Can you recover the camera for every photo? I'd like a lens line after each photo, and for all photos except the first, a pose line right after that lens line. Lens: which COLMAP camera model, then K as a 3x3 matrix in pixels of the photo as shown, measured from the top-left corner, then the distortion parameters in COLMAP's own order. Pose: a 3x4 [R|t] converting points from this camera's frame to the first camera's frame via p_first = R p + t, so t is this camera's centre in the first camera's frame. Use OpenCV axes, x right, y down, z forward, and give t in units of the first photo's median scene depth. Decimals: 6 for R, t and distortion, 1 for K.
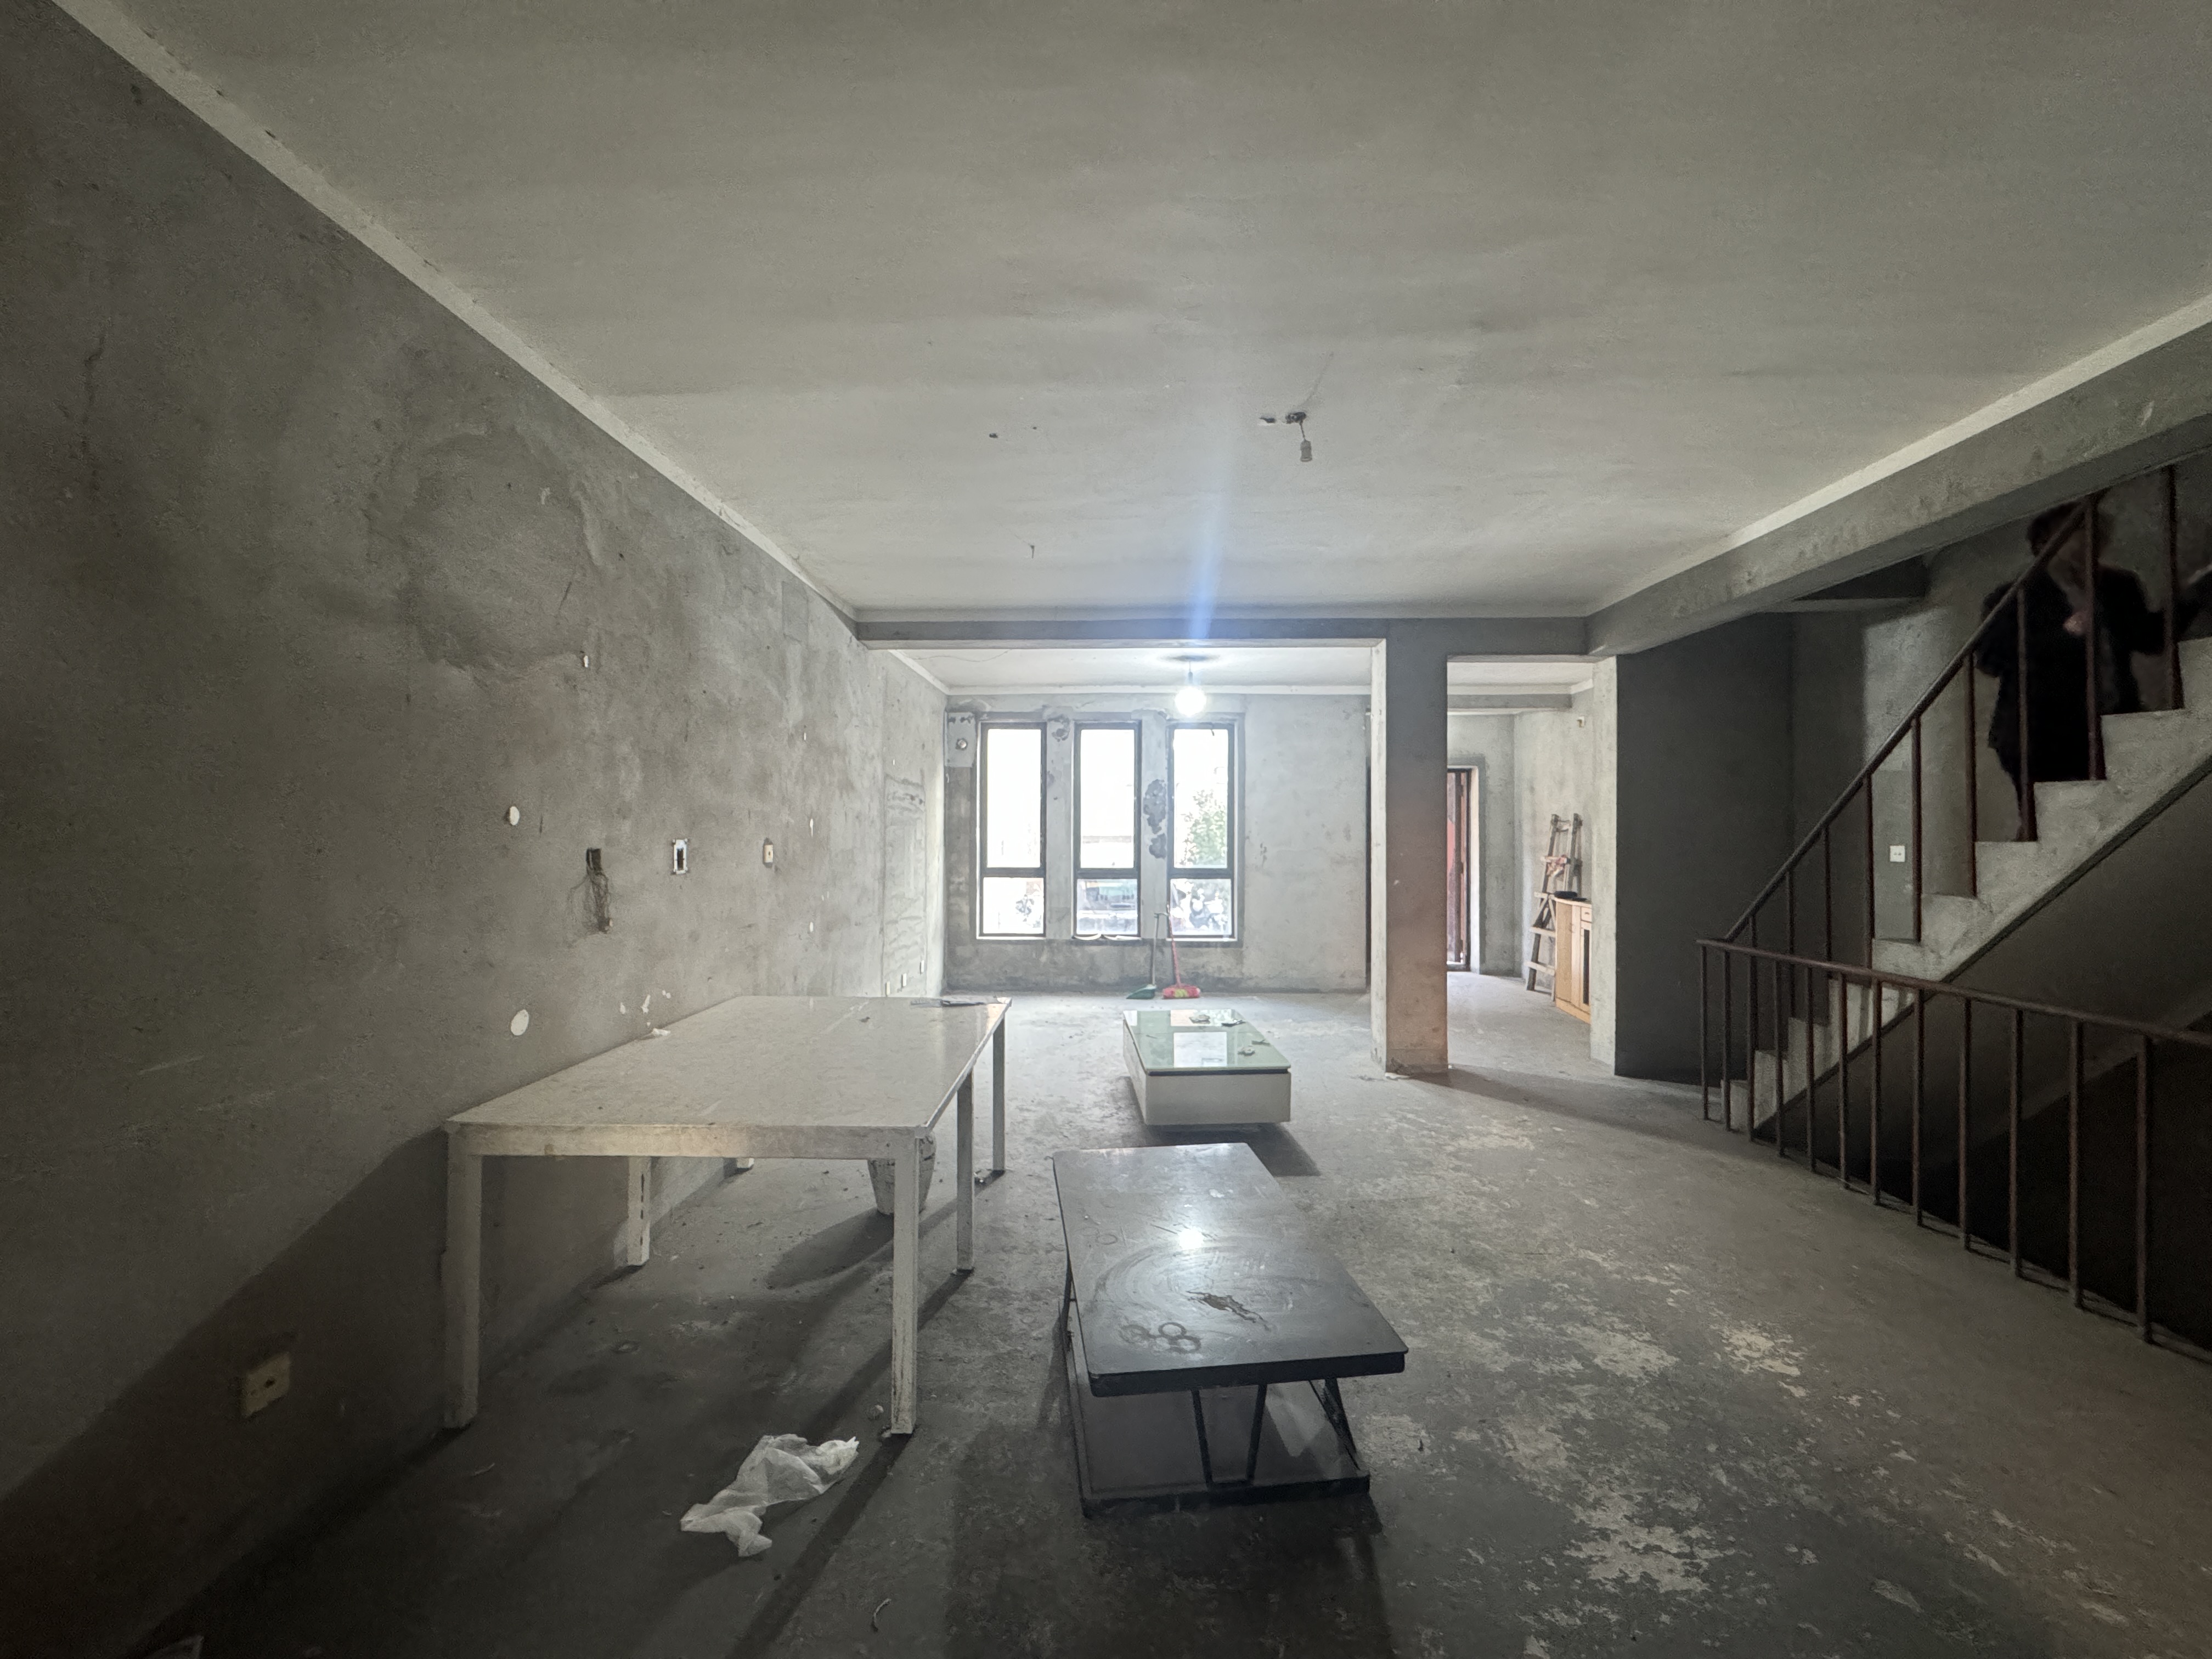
lens RADIAL K [[880.1, 0, 1106.0], [0, 880.1, 829.5], [0, 0, 1]] dist [-0.001468, -0.000186]
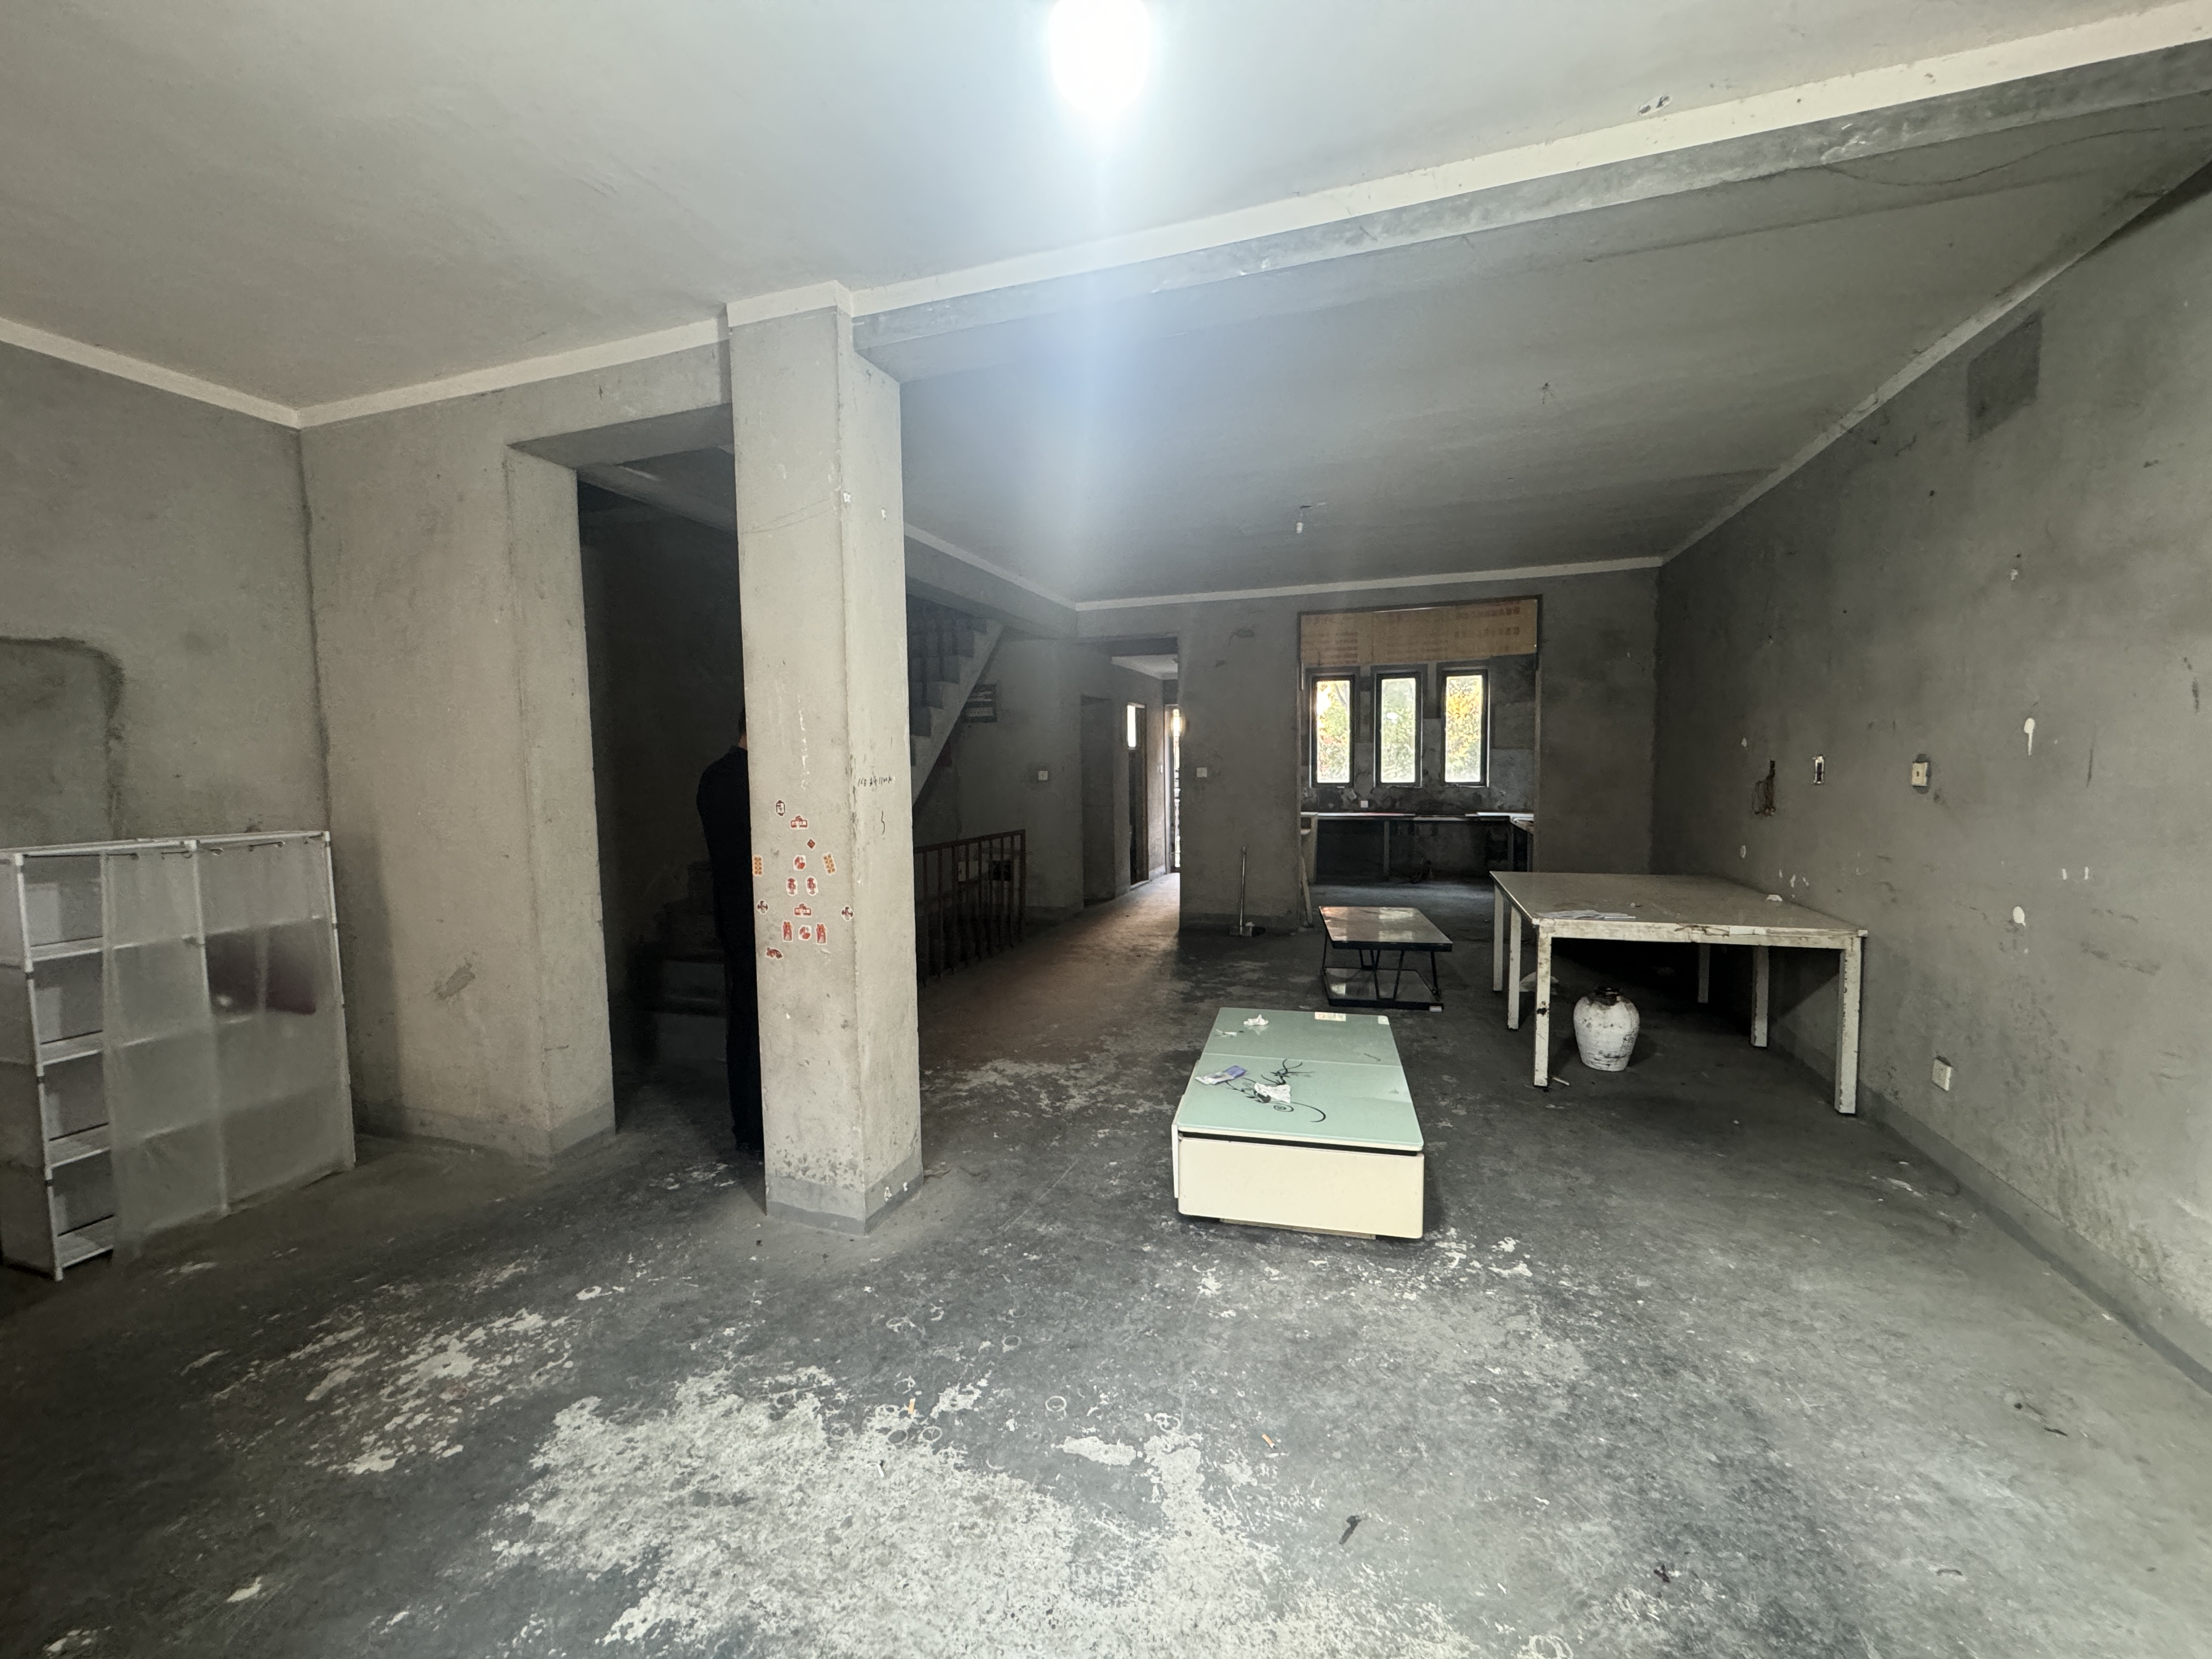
lens RADIAL K [[880.1, 0, 1106.0], [0, 880.1, 829.5], [0, 0, 1]] dist [-0.001468, -0.000186]
pose [[-0.957098, -0.010511, 0.289572, 0.059773], [0.010800, 0.997354, 0.071898, 0.012354], [-0.289562, 0.071941, -0.954452, 1.888528]]
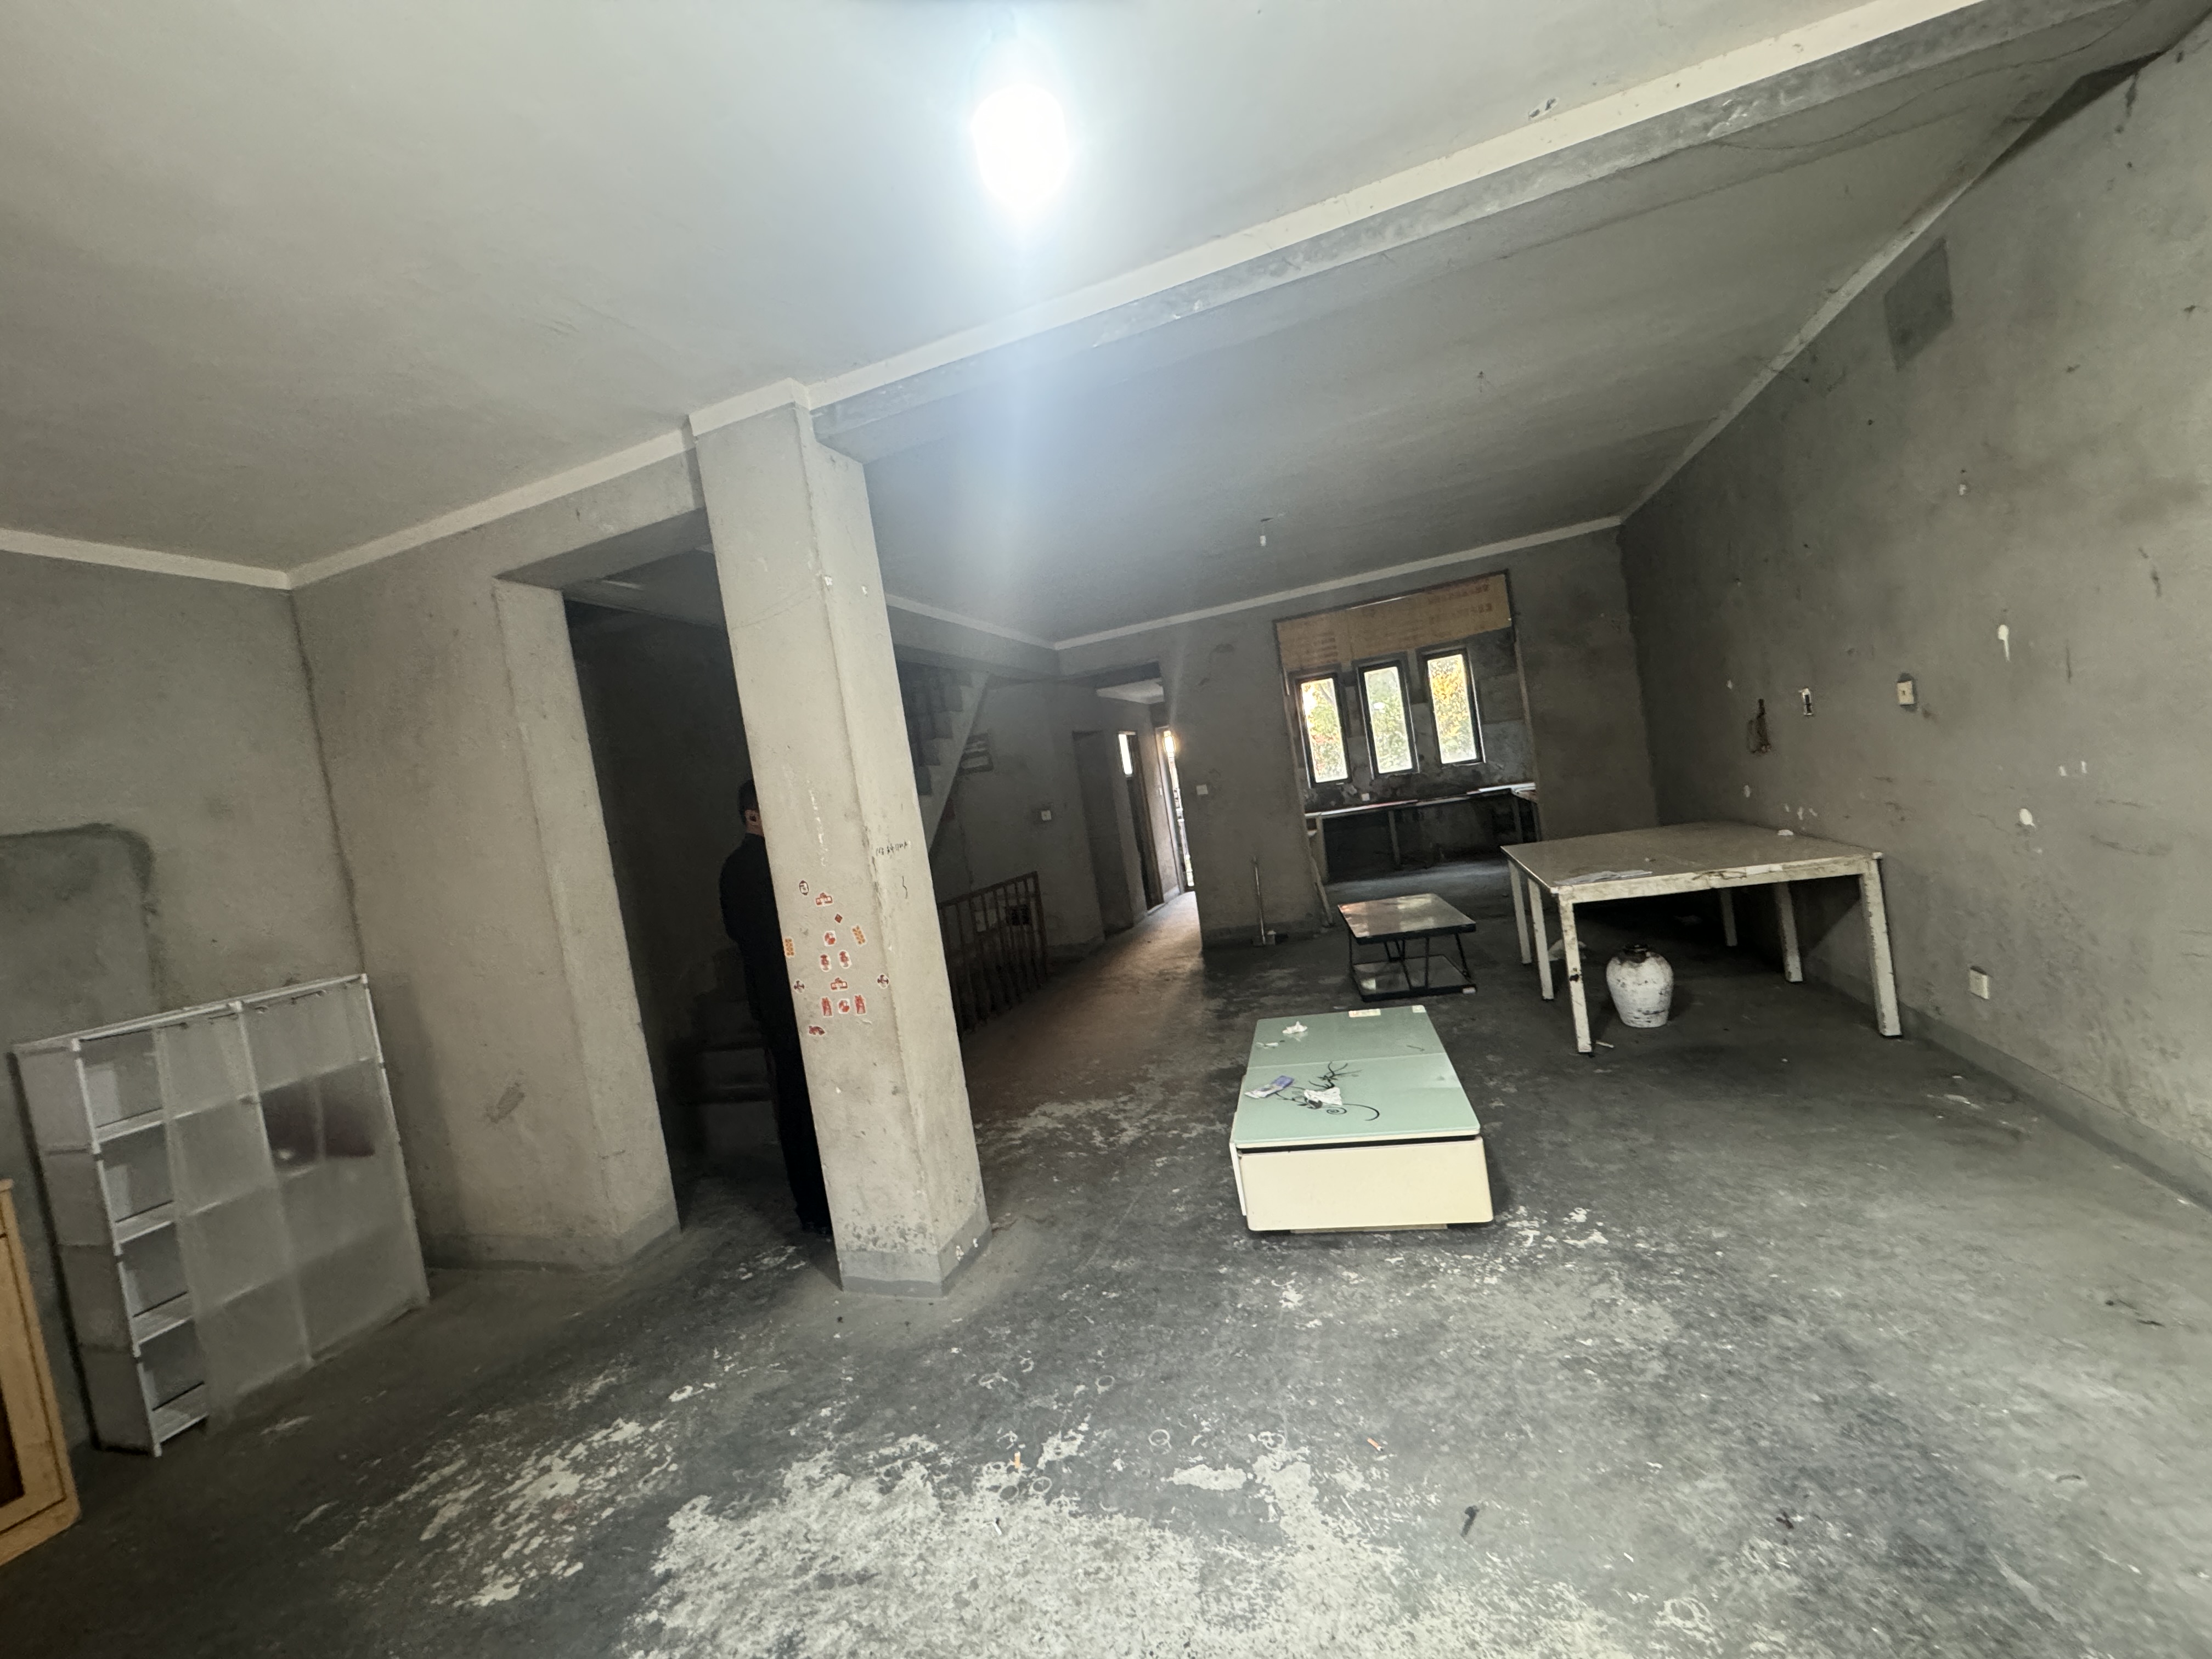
lens RADIAL K [[880.1, 0, 1106.0], [0, 880.1, 829.5], [0, 0, 1]] dist [-0.001468, -0.000186]
pose [[-0.946558, 0.136623, 0.292169, 0.062688], [0.154503, 0.987226, 0.038912, 0.006862], [-0.283120, 0.081974, -0.955575, 1.902285]]
